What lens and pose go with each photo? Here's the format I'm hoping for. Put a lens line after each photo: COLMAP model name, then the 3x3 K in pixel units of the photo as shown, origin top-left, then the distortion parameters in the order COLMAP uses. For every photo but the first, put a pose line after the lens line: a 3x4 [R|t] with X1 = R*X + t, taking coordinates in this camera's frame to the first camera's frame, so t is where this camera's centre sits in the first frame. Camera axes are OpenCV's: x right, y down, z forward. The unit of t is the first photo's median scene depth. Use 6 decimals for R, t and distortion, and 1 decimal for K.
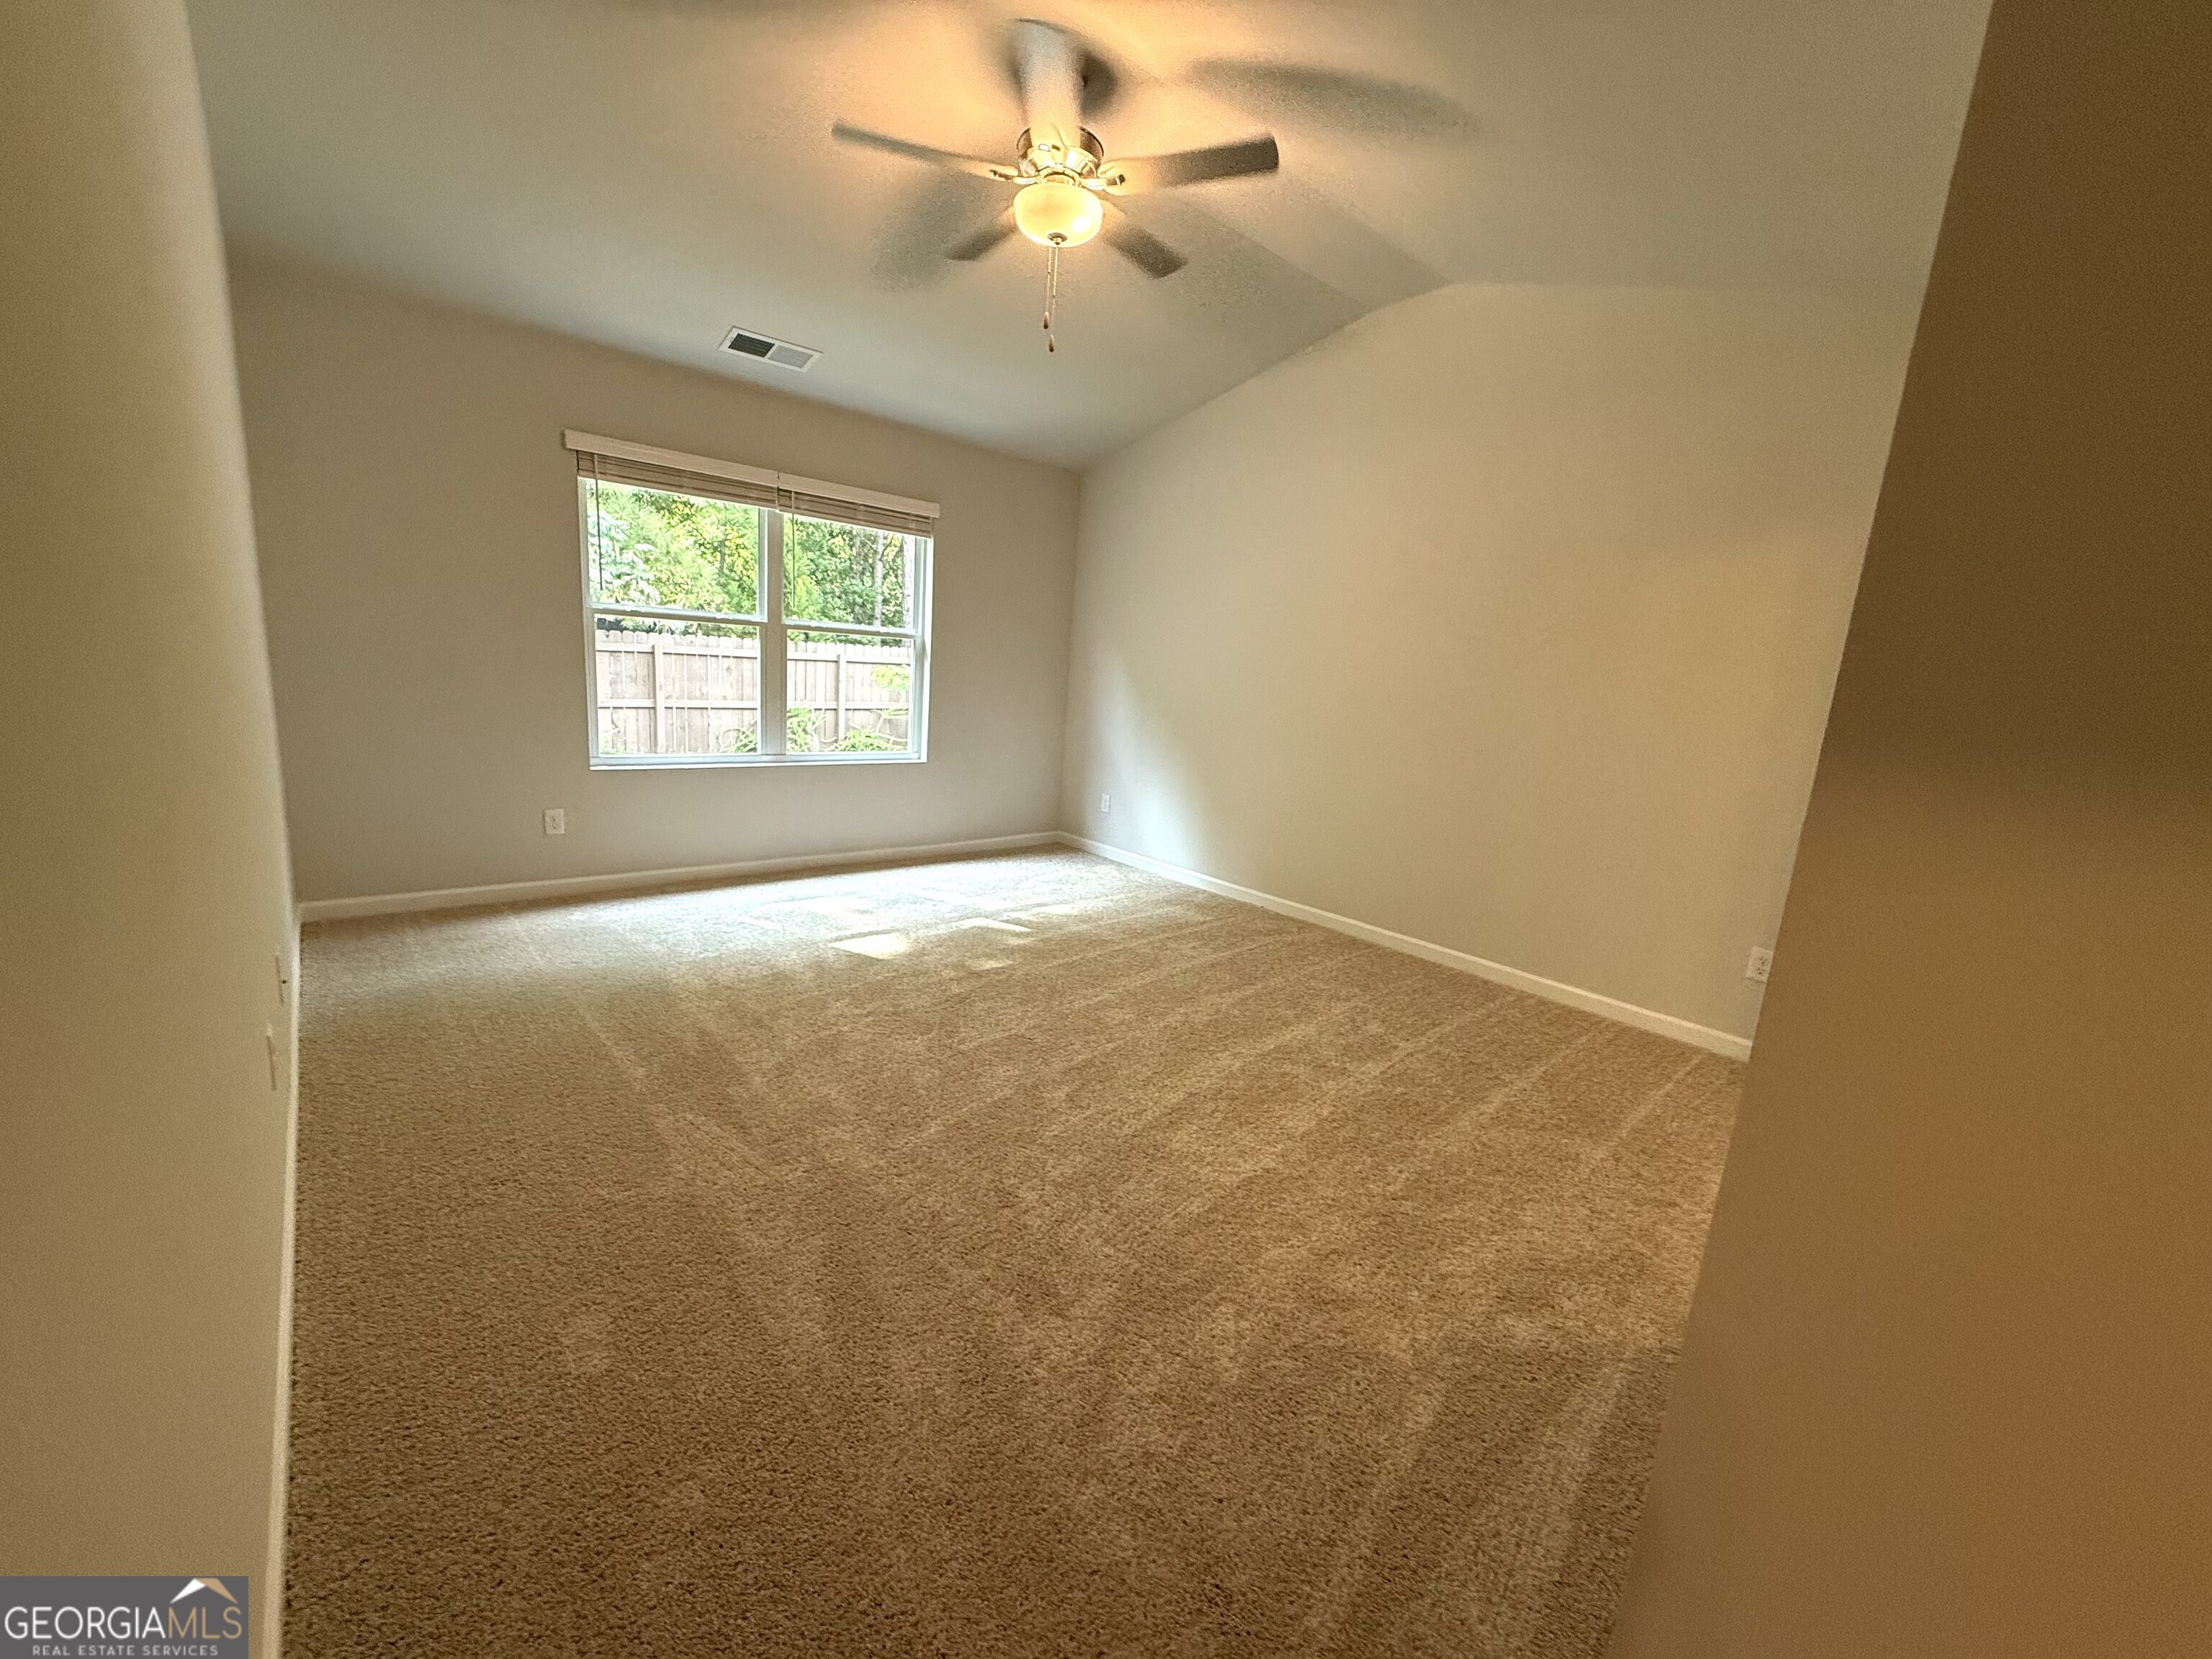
lens RADIAL K [[880.2, 0, 1085.5], [0, 880.2, 830.7], [0, 0, 1]] dist [-0.000421, 0.000590]
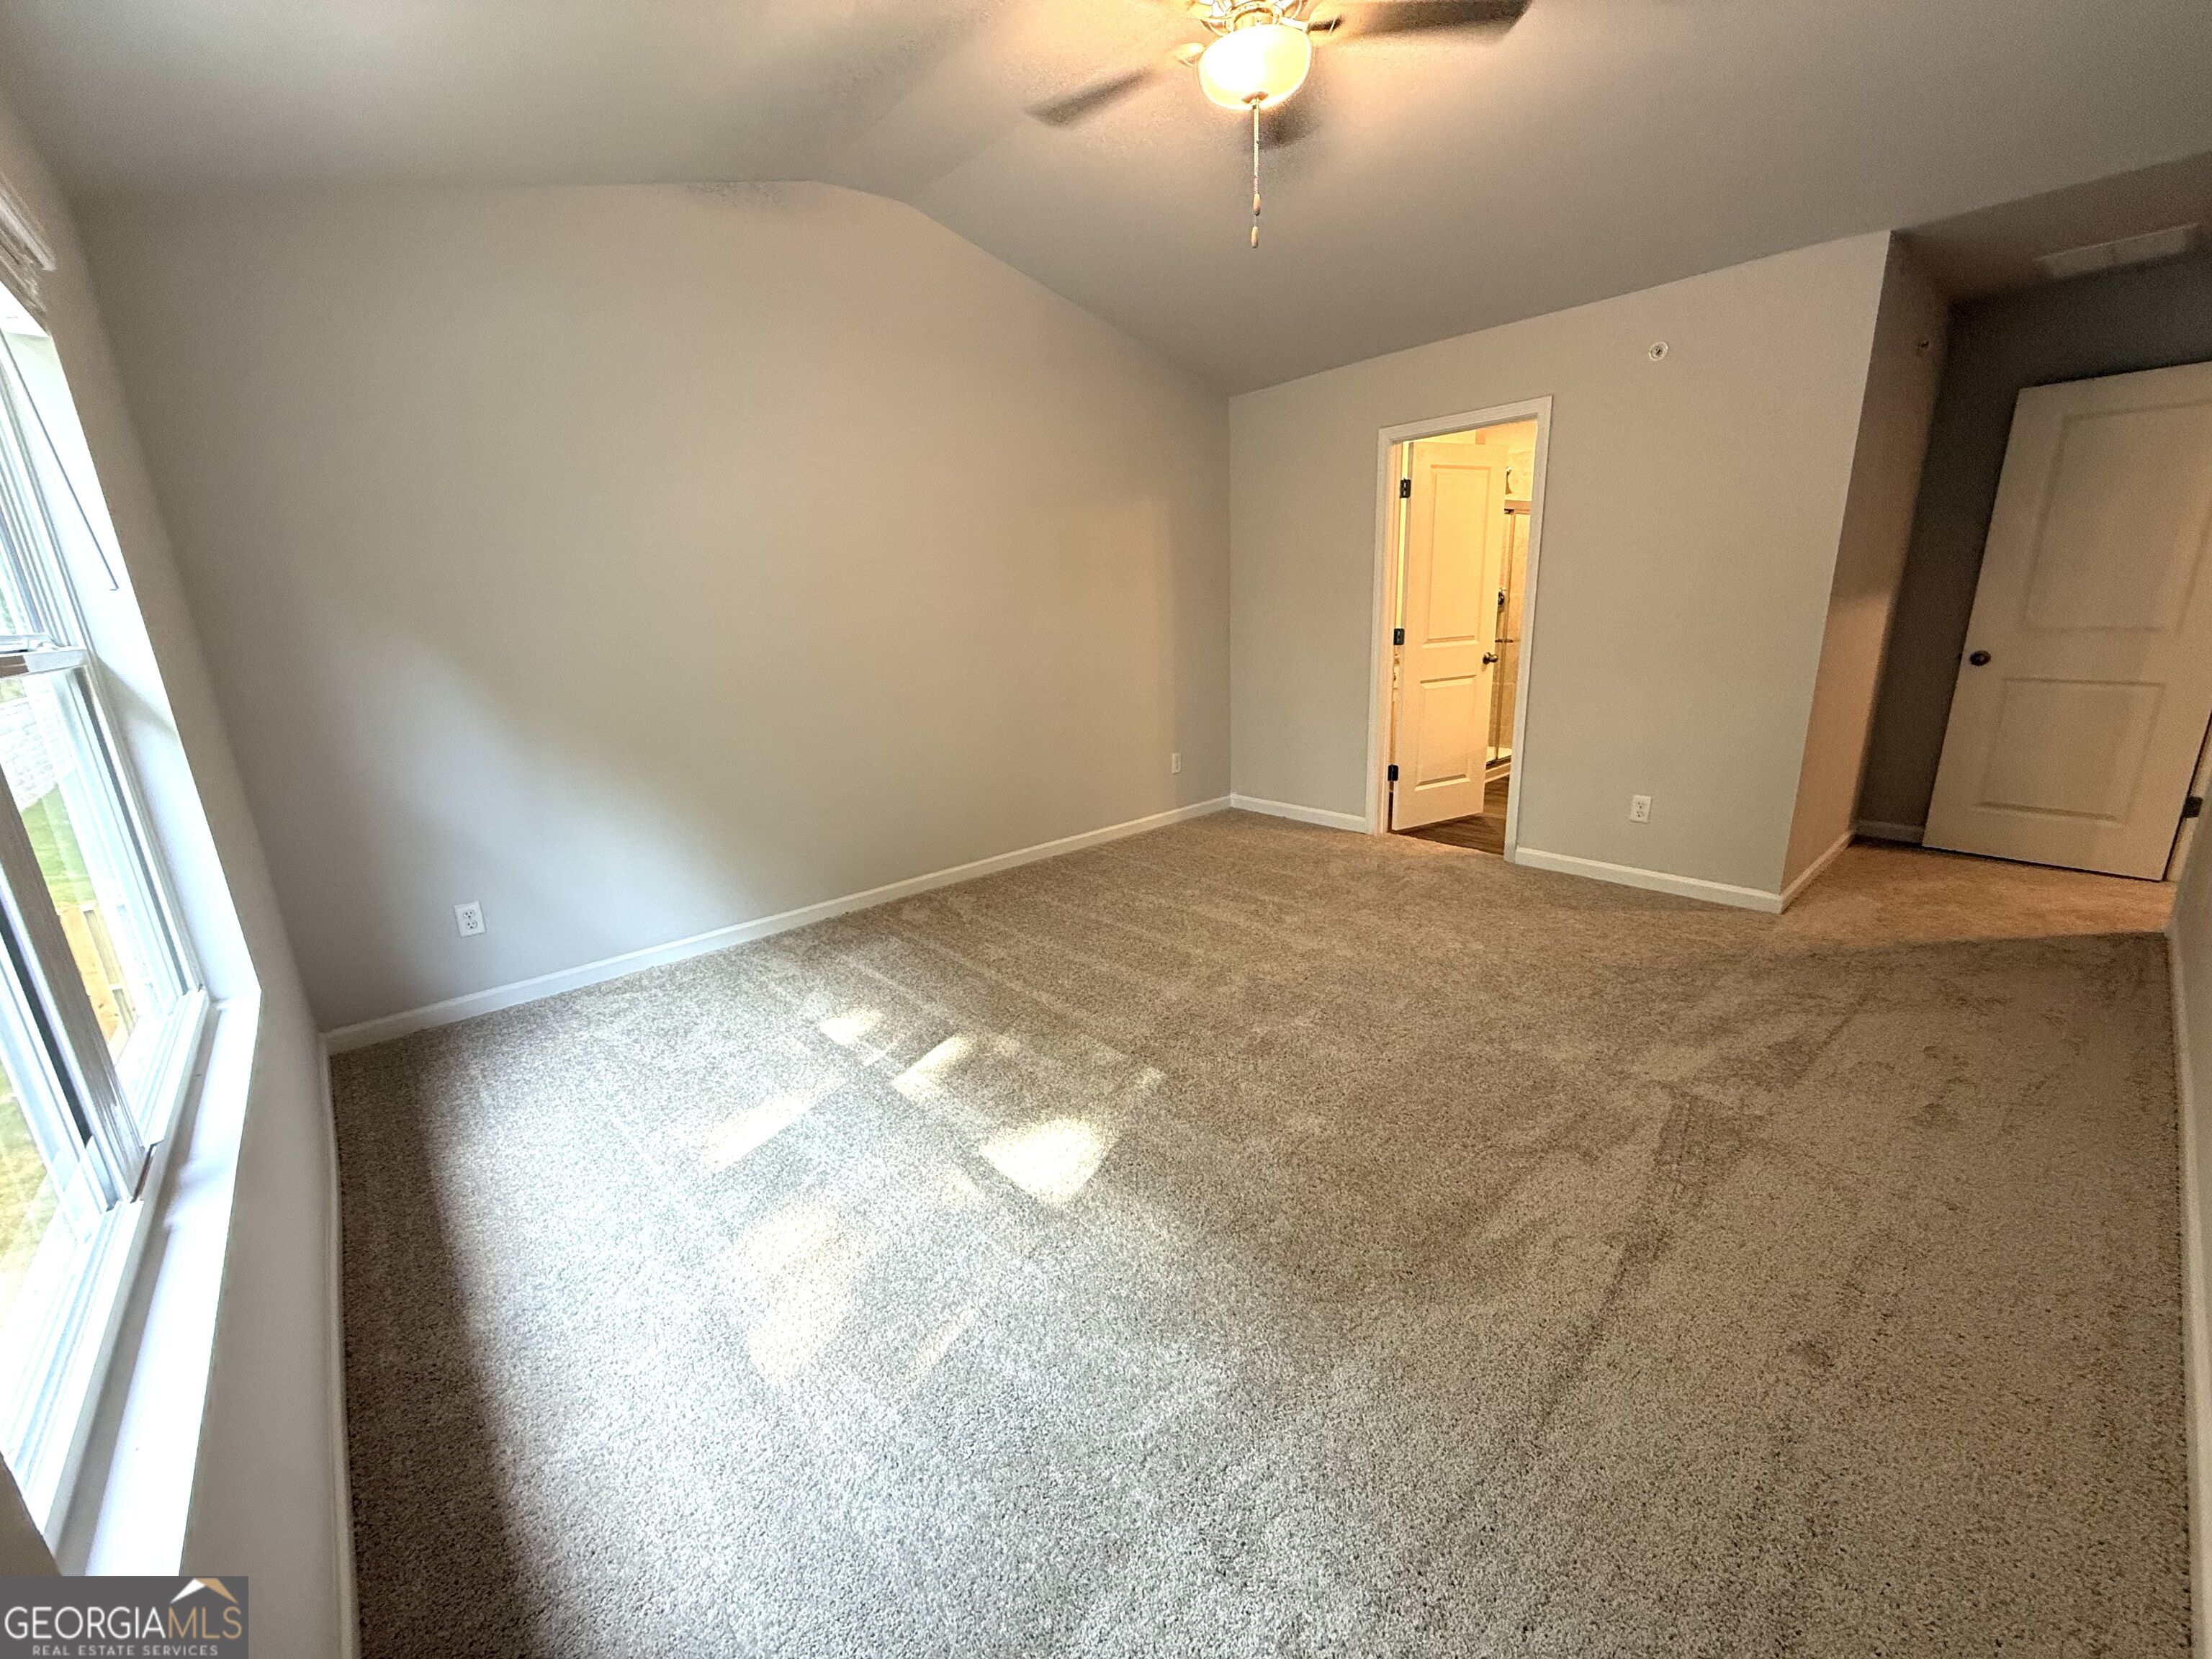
lens RADIAL K [[880.2, 0, 1108.3], [0, 880.2, 833.9], [0, 0, 1]] dist [-0.000421, 0.000590]
pose [[-0.015510, -0.325972, 0.945252, -0.631543], [0.236725, 0.917292, 0.320214, -0.212366], [-0.971453, 0.228731, 0.062938, 0.782440]]
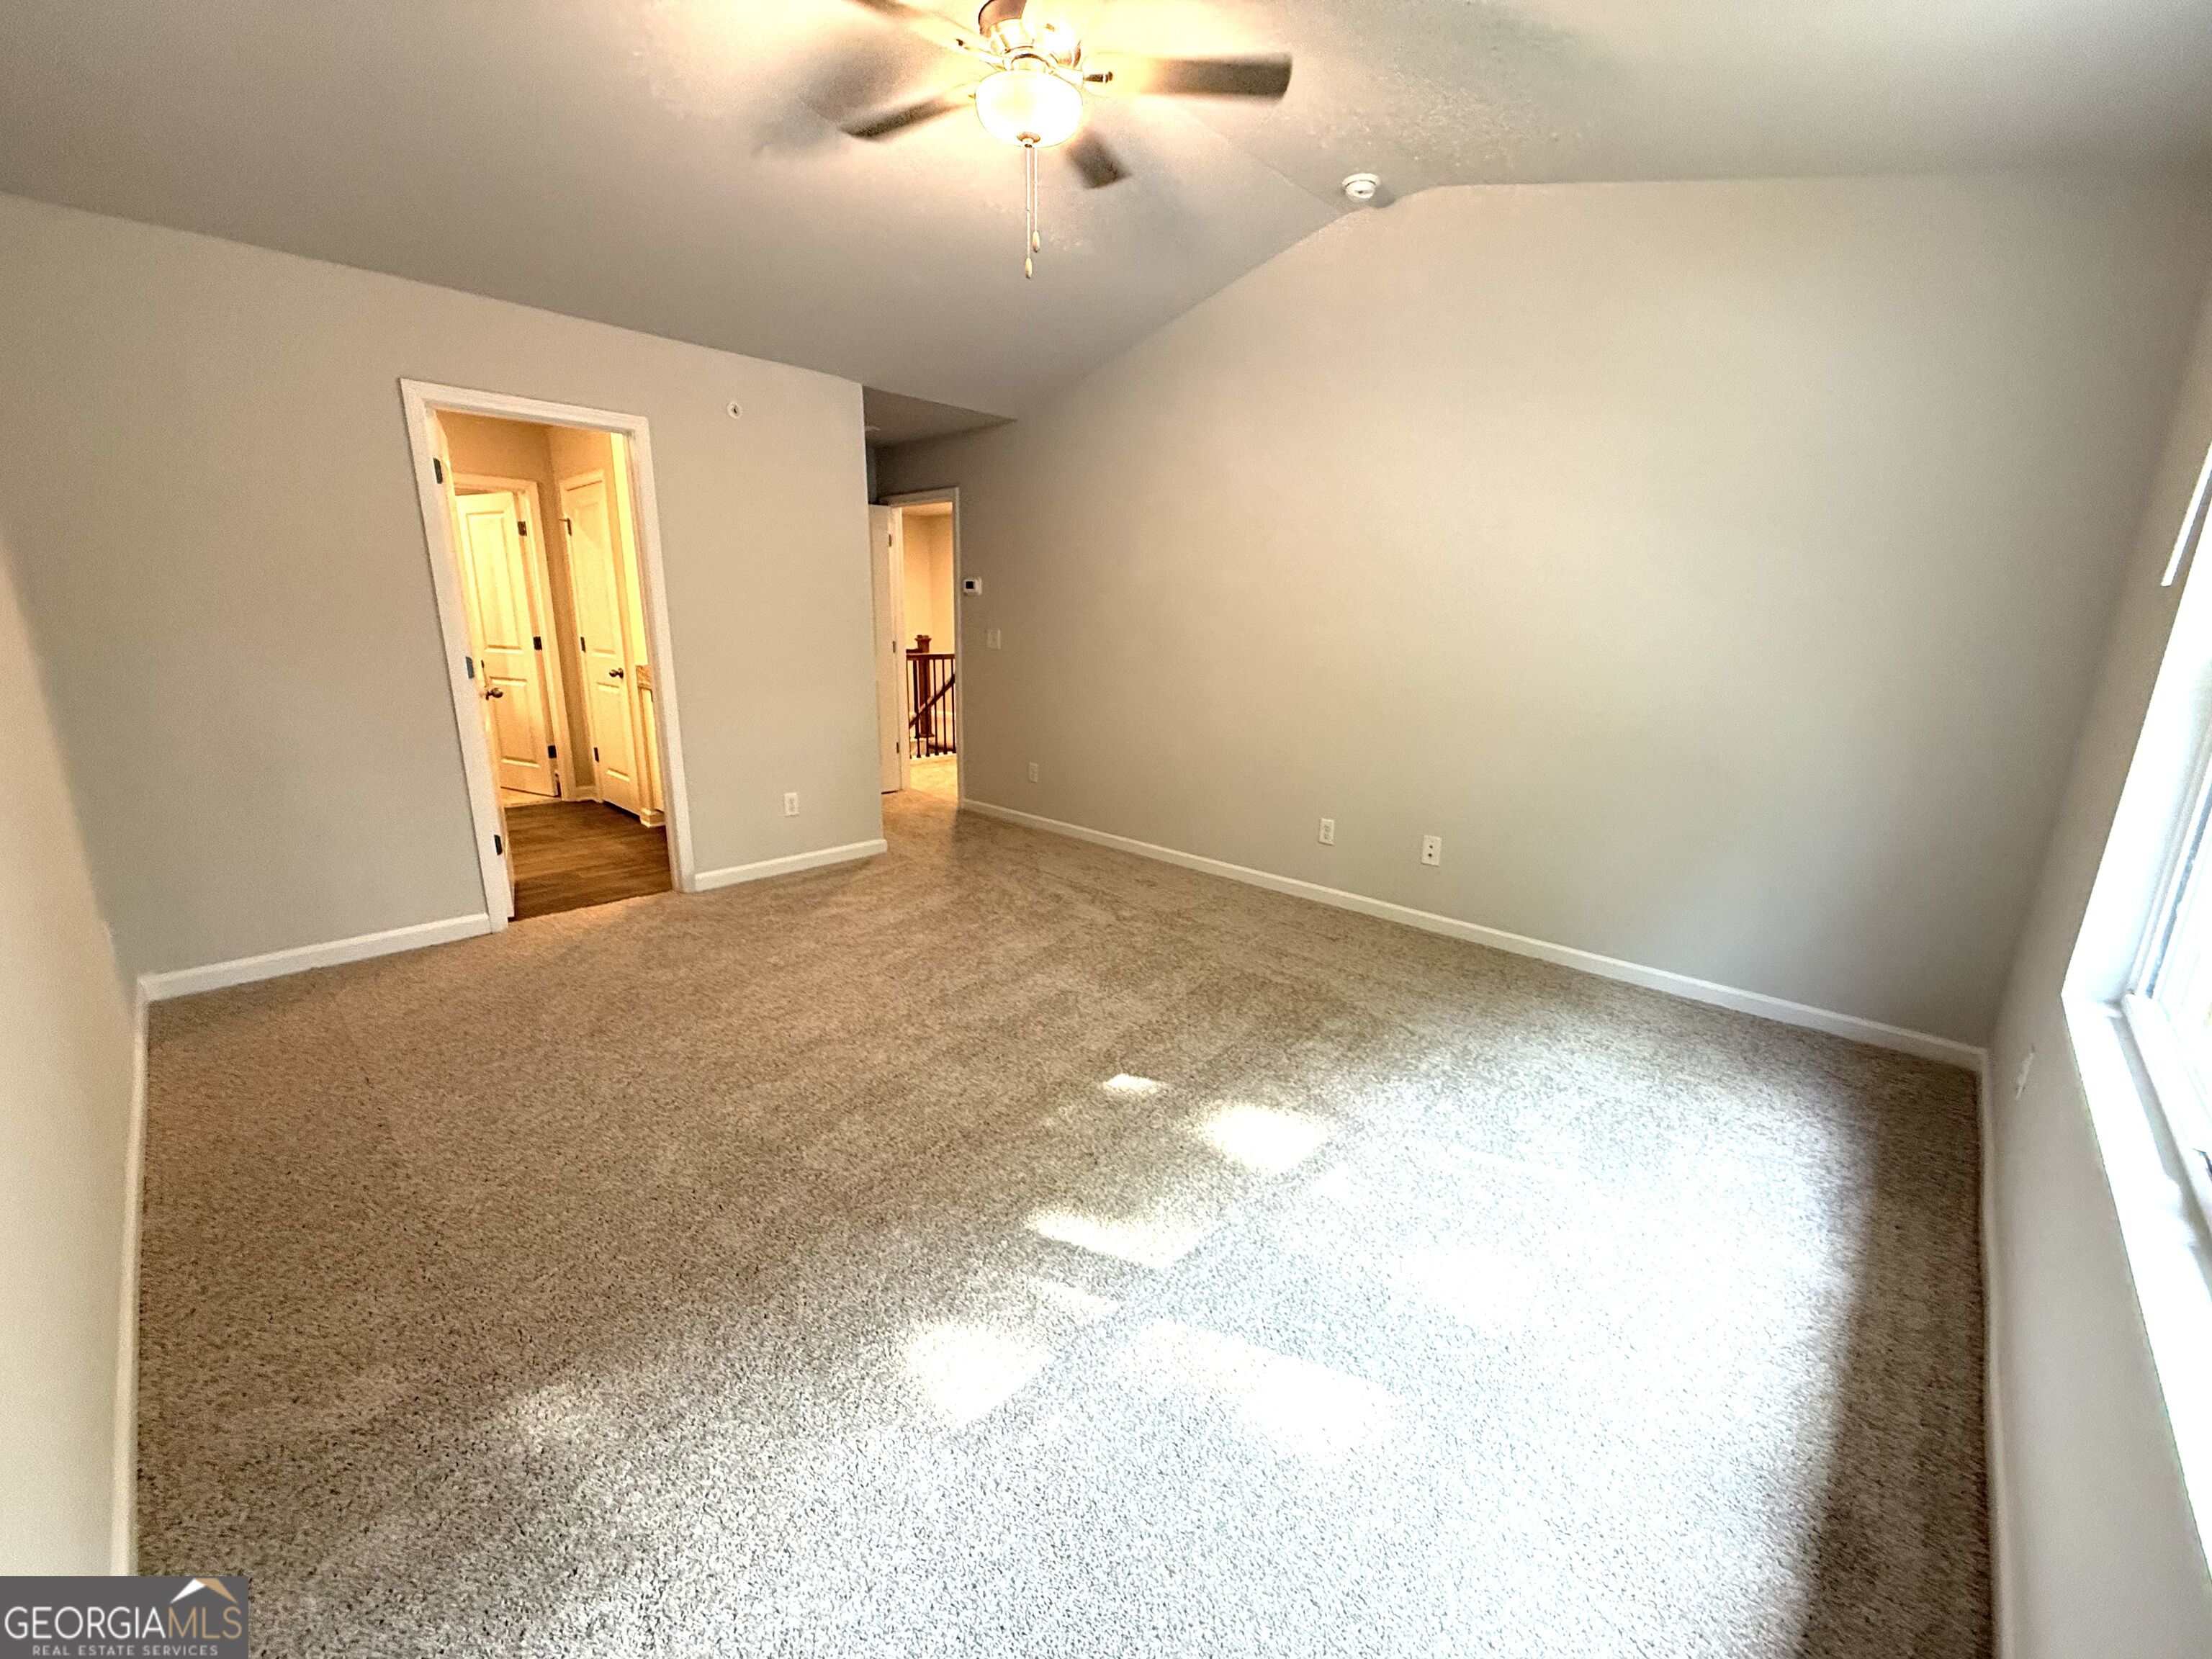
lens RADIAL K [[880.2, 0, 1102.5], [0, 880.2, 834.7], [0, 0, 1]] dist [-0.000421, 0.000590]
pose [[-0.990718, -0.058609, -0.122653, -0.027305], [-0.105515, 0.900425, 0.422022, -0.268172], [0.085705, 0.431046, -0.898250, 1.291345]]
